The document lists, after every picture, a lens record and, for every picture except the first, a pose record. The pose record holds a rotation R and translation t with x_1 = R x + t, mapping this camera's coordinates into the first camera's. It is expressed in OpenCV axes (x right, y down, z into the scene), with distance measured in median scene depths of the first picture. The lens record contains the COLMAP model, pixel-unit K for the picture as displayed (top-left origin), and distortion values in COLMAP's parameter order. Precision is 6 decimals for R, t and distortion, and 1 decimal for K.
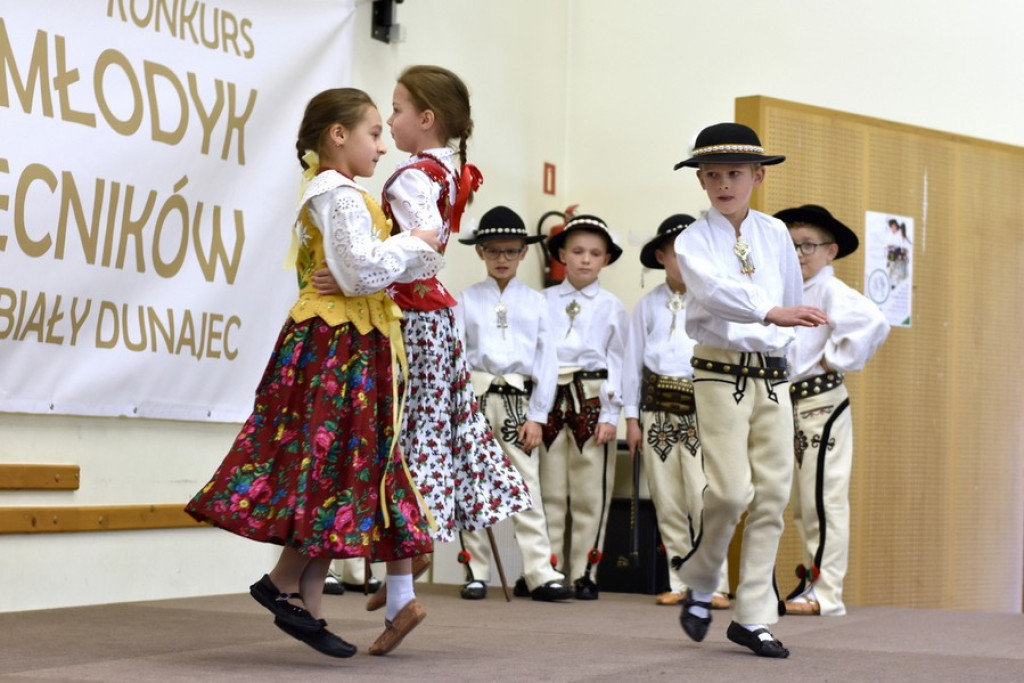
lens RADIAL K [[2472.7, 0, 510.9], [0, 2472.7, 345.9], [0, 0, 1]] dist [0.004913, 0.000000]
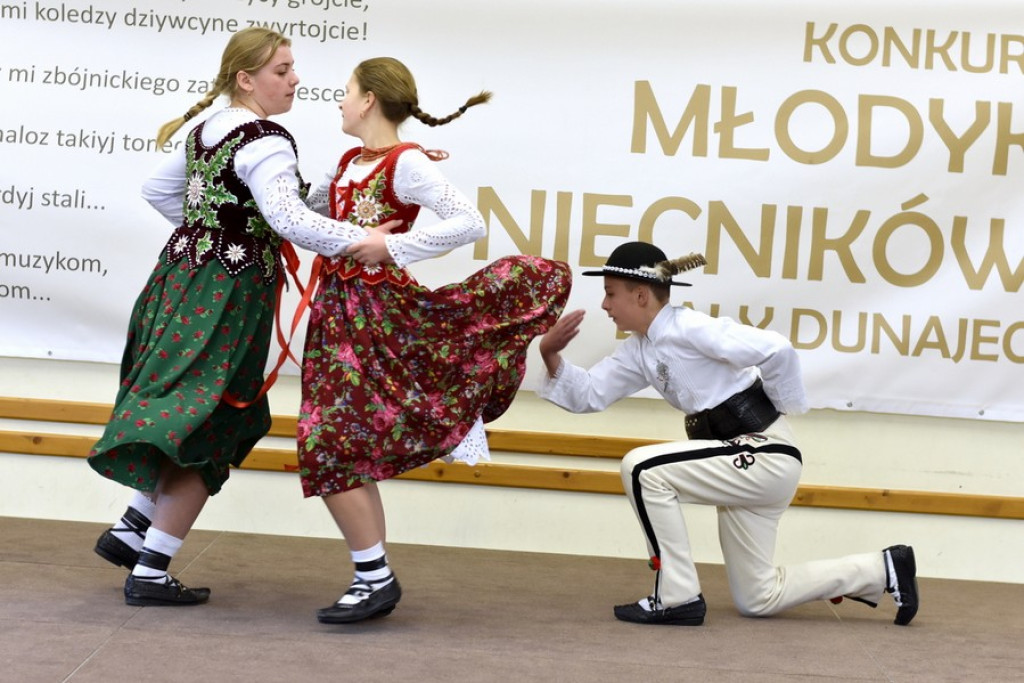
lens RADIAL K [[2317.1, 0, 517.3], [0, 2317.1, 333.6], [0, 0, 1]] dist [-0.048343, 0.000000]
pose [[0.399201, 0.015361, -0.916735, 0.759082], [-0.010100, 0.999873, 0.012356, -0.017928], [0.916808, 0.004326, 0.399305, 0.435364]]
